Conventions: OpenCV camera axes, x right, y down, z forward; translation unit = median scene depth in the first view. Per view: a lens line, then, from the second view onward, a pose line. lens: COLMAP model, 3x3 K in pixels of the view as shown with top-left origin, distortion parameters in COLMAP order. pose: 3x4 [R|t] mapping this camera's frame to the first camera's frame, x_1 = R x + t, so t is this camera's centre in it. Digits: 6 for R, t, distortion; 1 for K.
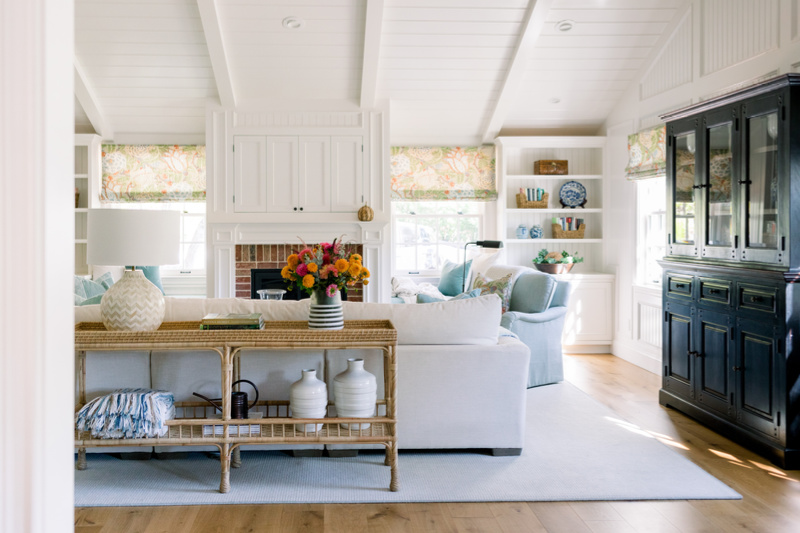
lens RADIAL K [[1410.3, 0, 400.0], [0, 1410.3, 266.5], [0, 0, 1]] dist [0.048113, 0.054191]
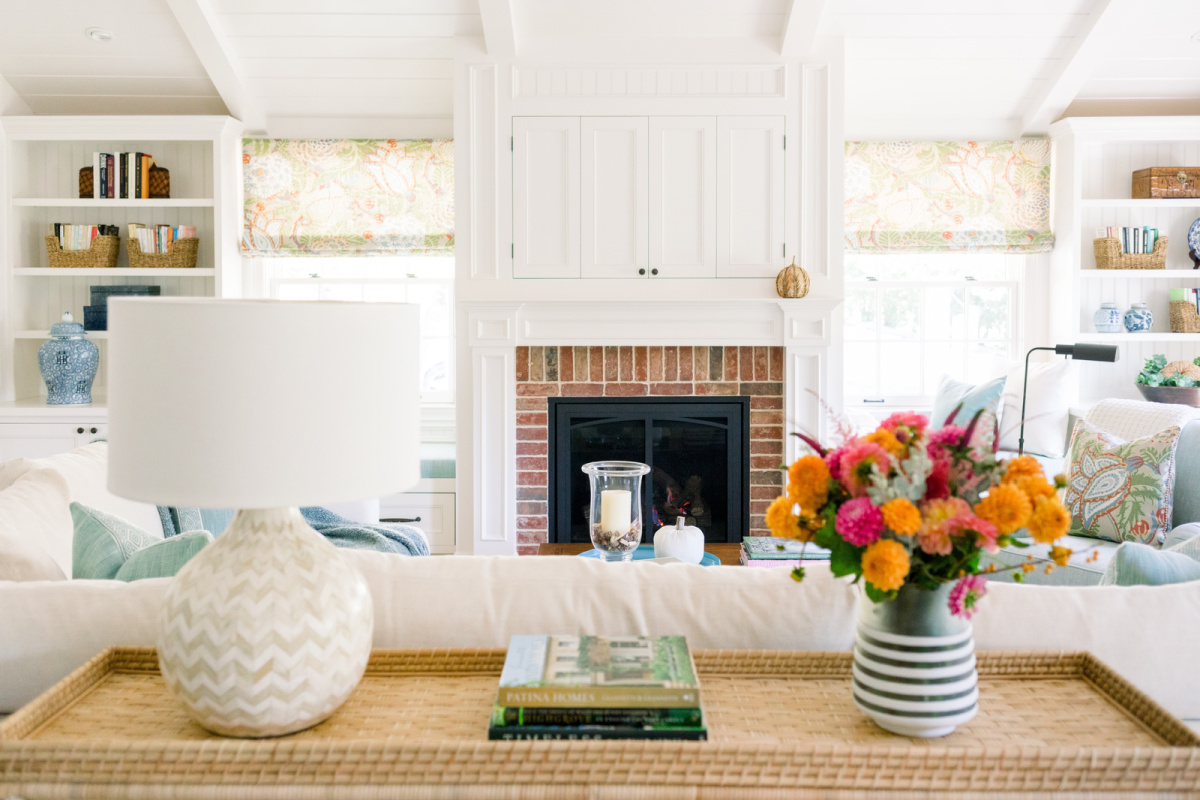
lens RADIAL K [[2115.4, 0, 600.0], [0, 2115.4, 400.0], [0, 0, 1]] dist [0.048113, 0.054191]
pose [[0.998430, 0.004158, -0.055861, -0.045844], [-0.002699, 0.999654, 0.026168, -0.015303], [0.055950, -0.025976, 0.998096, 0.273094]]
